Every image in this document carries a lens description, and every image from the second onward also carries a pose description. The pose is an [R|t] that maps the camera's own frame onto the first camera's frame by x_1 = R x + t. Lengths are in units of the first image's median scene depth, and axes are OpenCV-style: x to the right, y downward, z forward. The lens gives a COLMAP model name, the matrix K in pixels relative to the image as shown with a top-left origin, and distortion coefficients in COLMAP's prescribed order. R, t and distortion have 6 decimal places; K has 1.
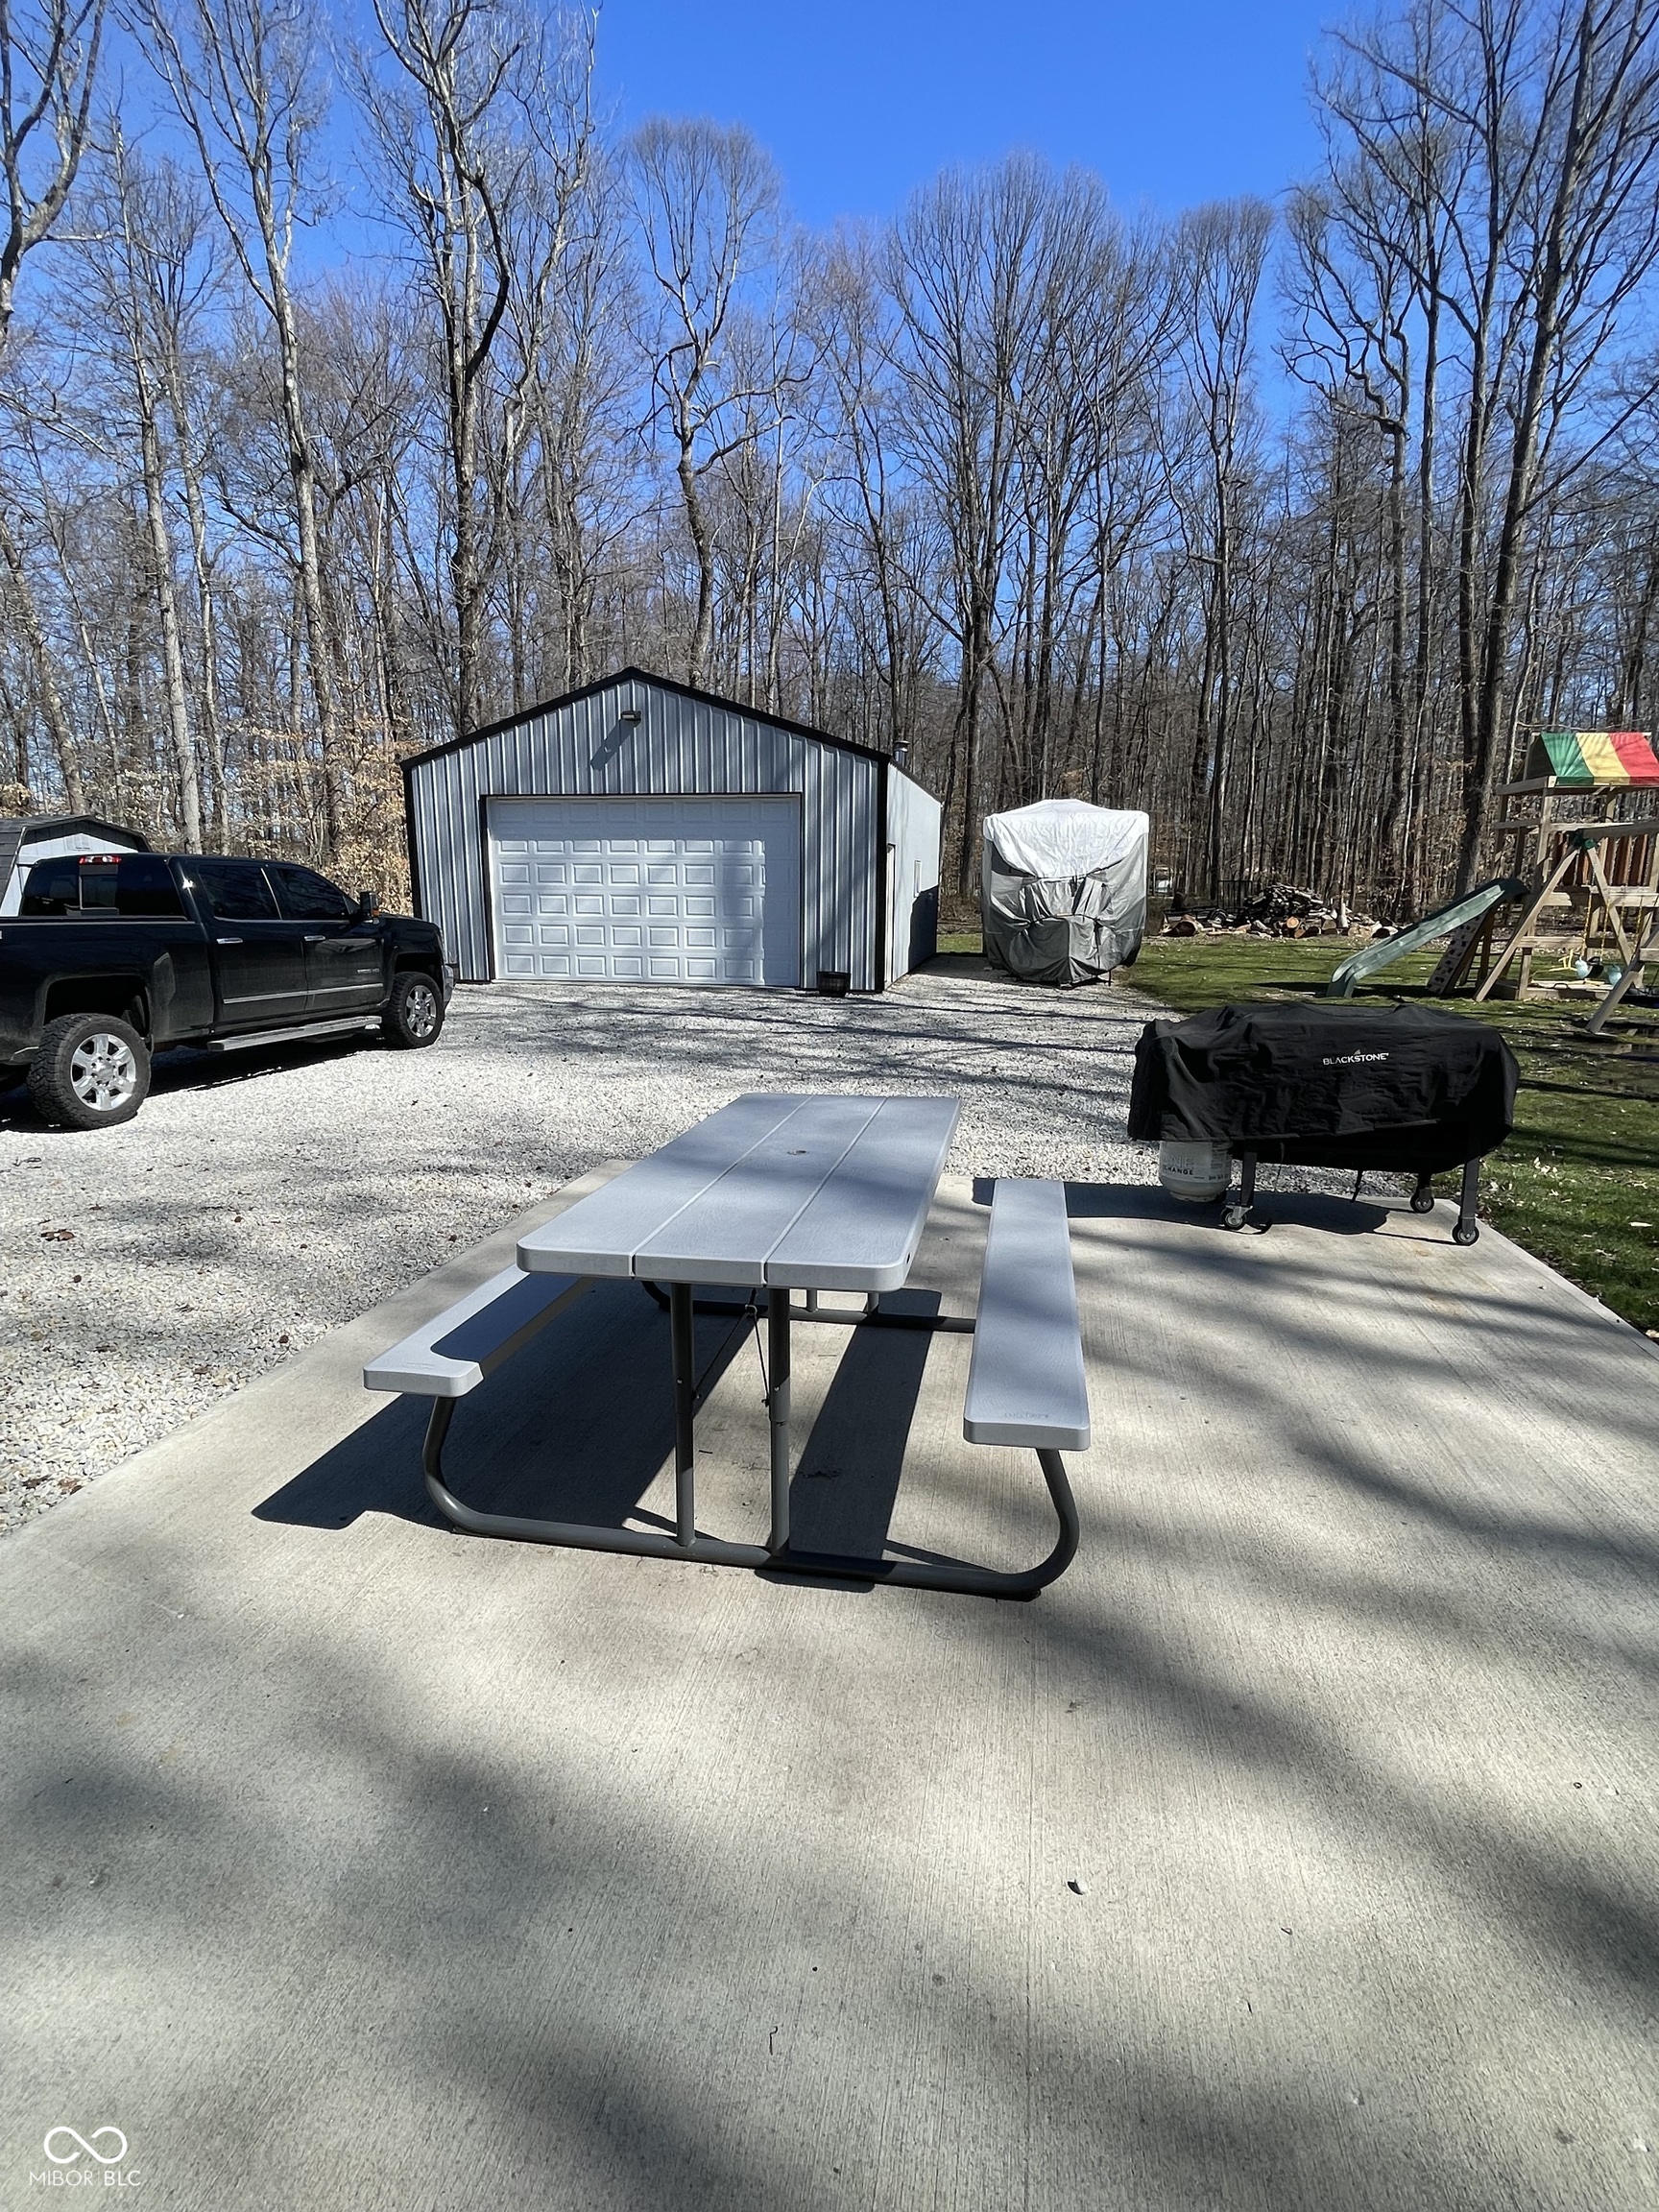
lens RADIAL K [[1071.1, 0, 803.4], [0, 1071.1, 1097.6], [0, 0, 1]] dist [-0.003926, 0.002356]
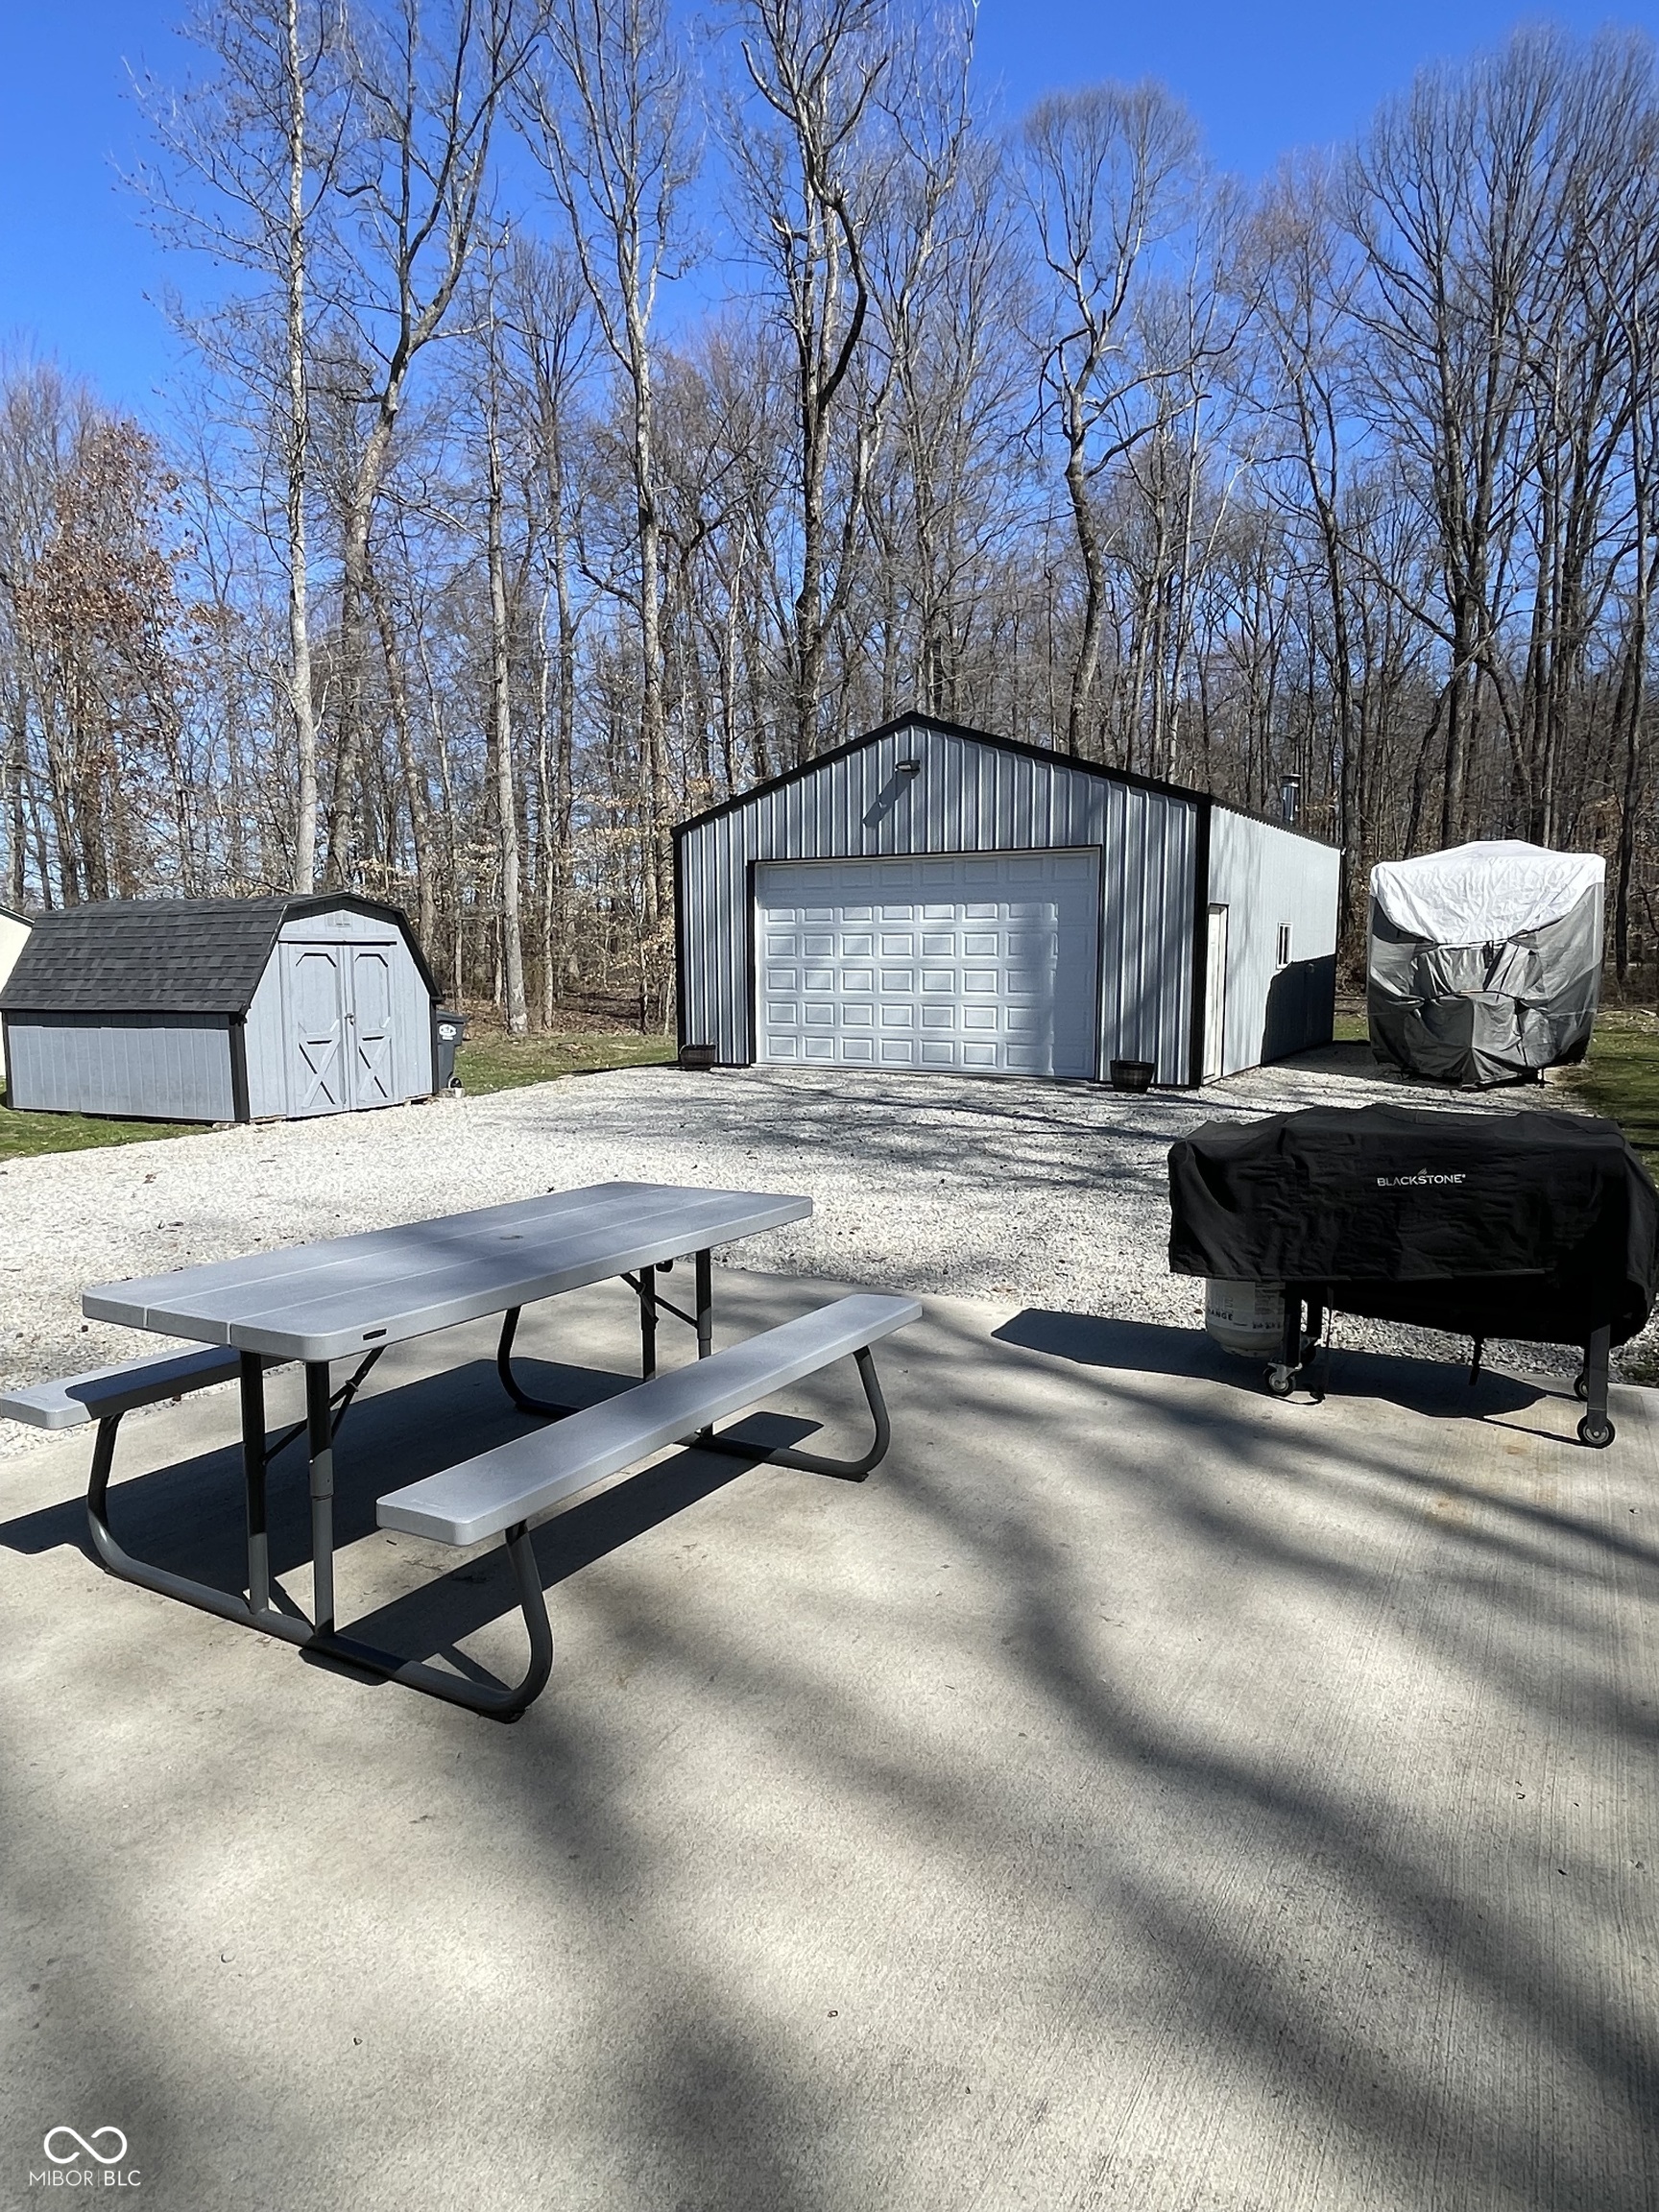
lens RADIAL K [[1311.3, 0, 813.8], [0, 1311.3, 1102.7], [0, 0, 1]] dist [-0.004177, 0.001953]
pose [[0.946278, 0.030030, -0.321956, 0.088121], [-0.056762, 0.995644, -0.073966, 0.000491], [0.318333, 0.088268, 0.943861, -0.006715]]
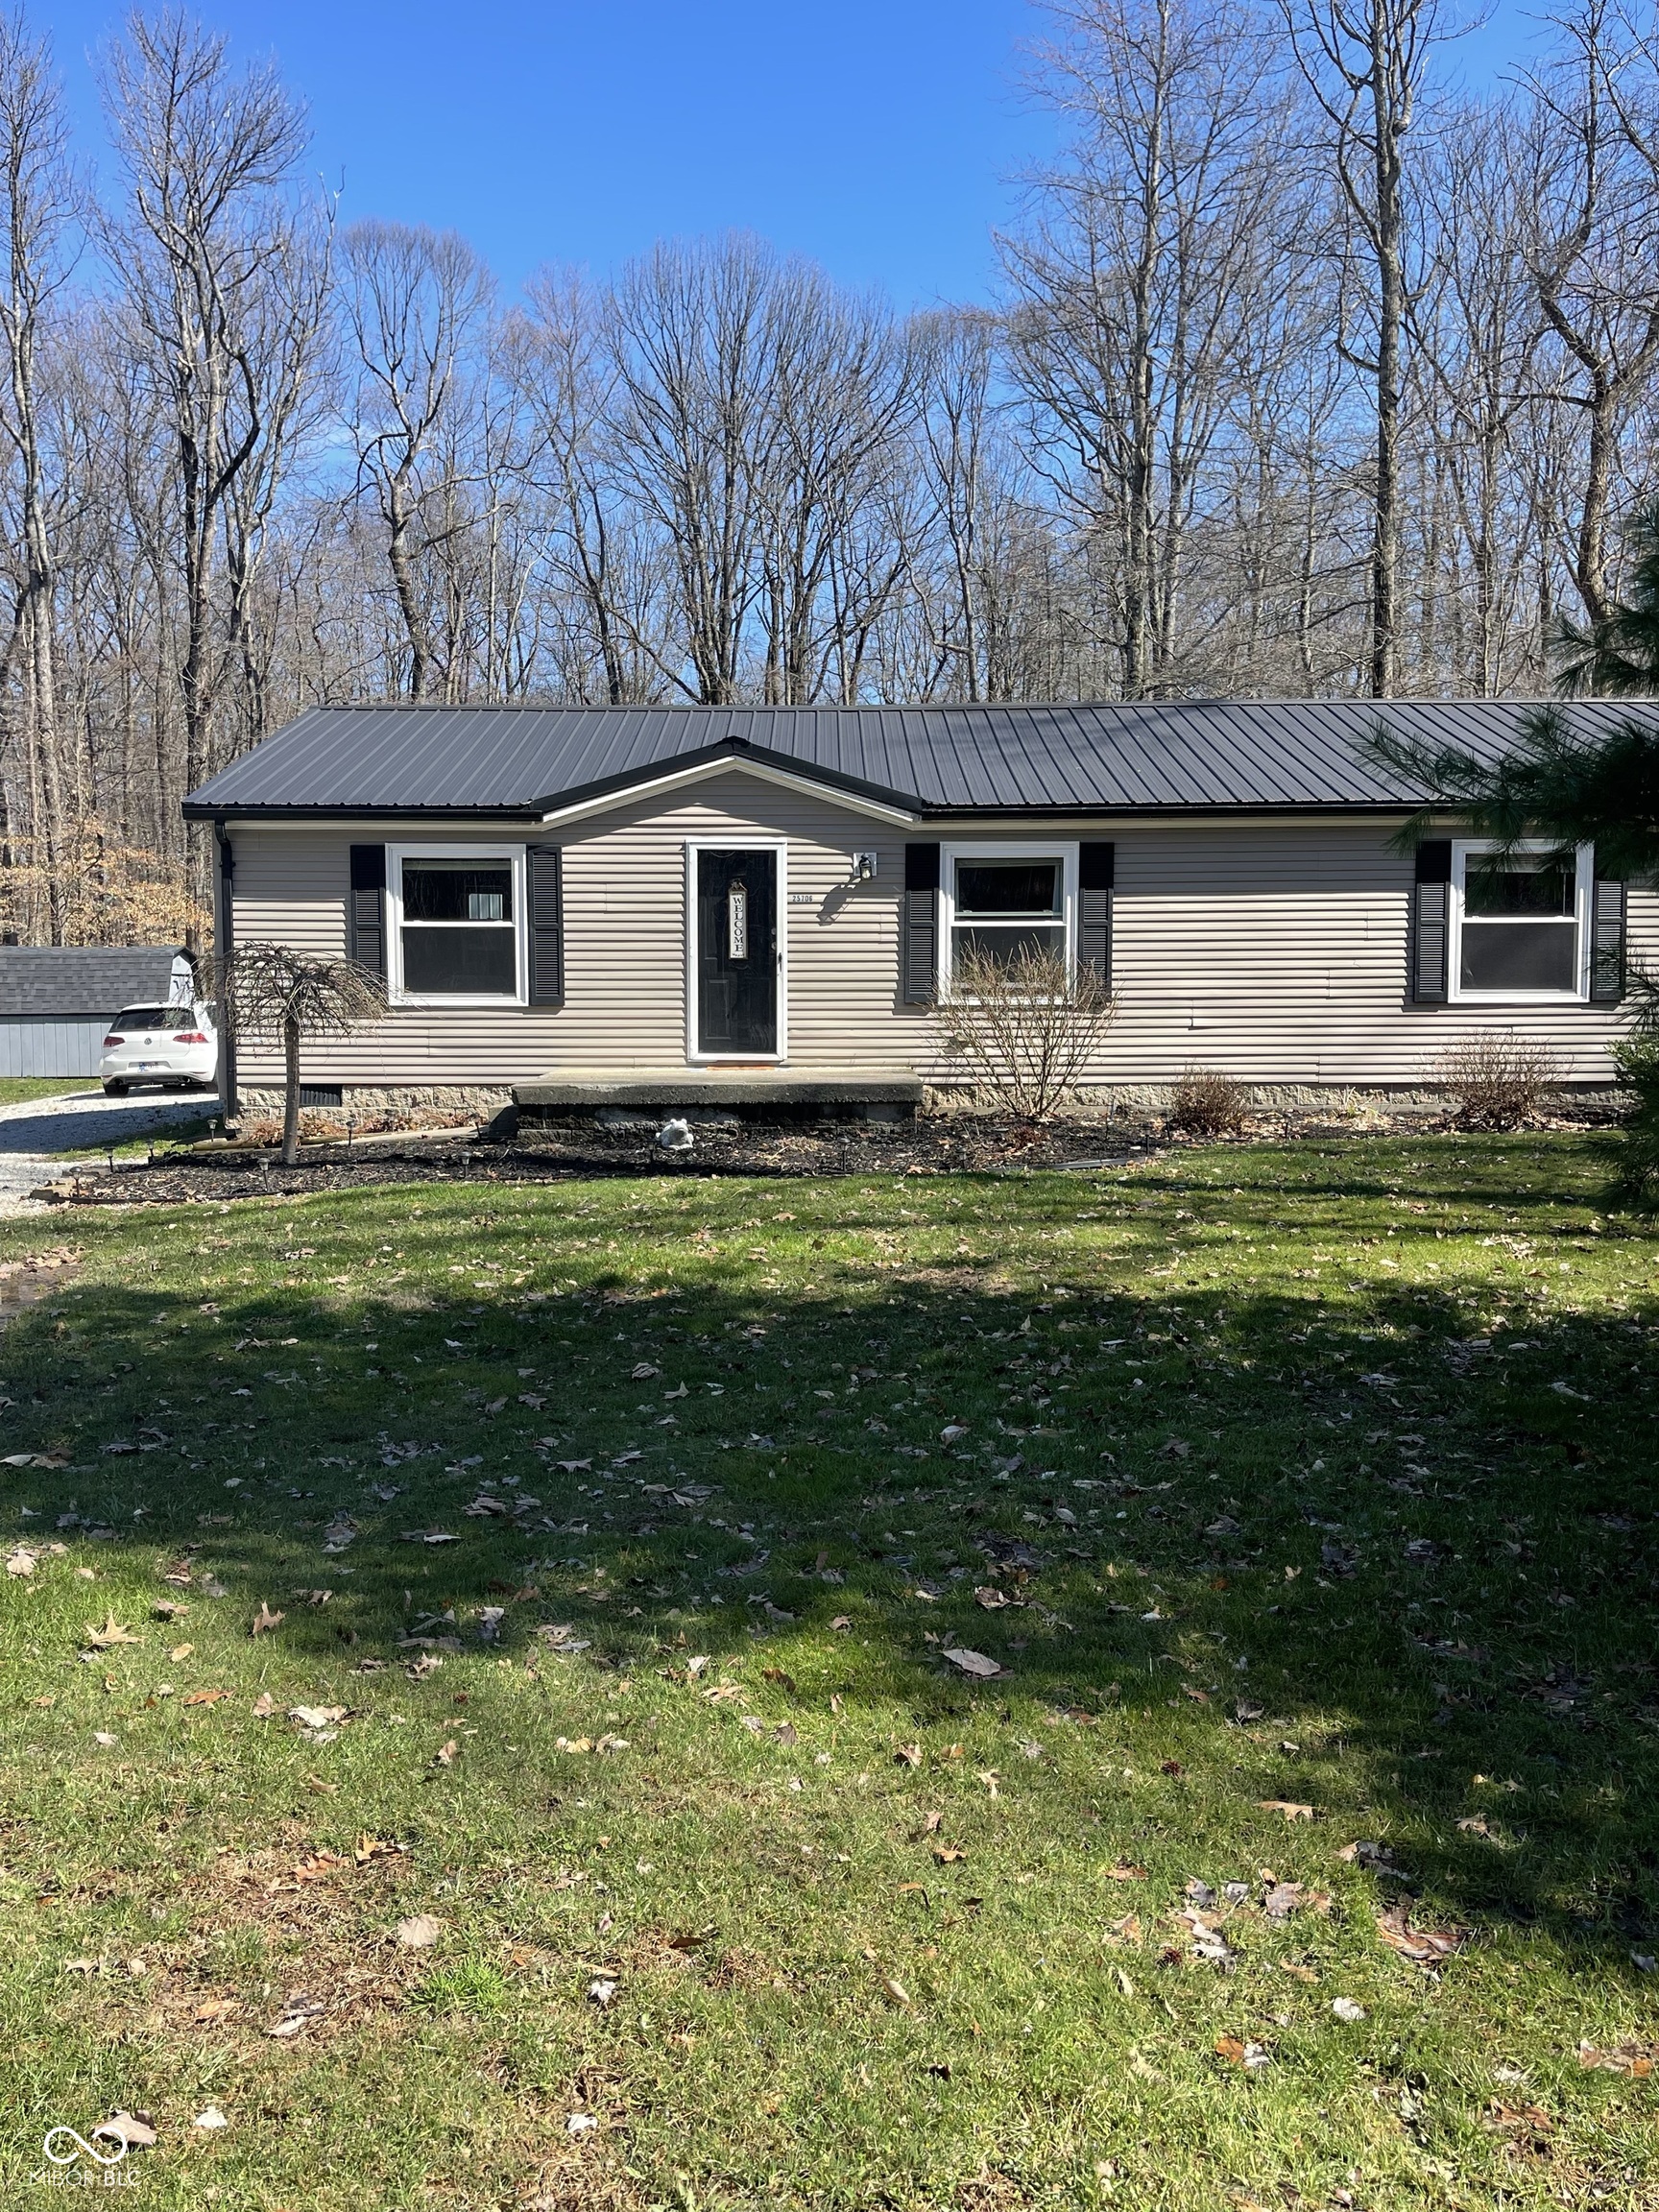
lens RADIAL K [[1926.6, 0, 810.7], [0, 1926.6, 1102.0], [0, 0, 1]] dist [0.057175, -0.039833]
pose [[0.981873, -0.016822, 0.188790, -0.166286], [0.043488, 0.989476, -0.138010, 0.271893], [-0.184481, 0.143719, 0.972271, -1.287369]]
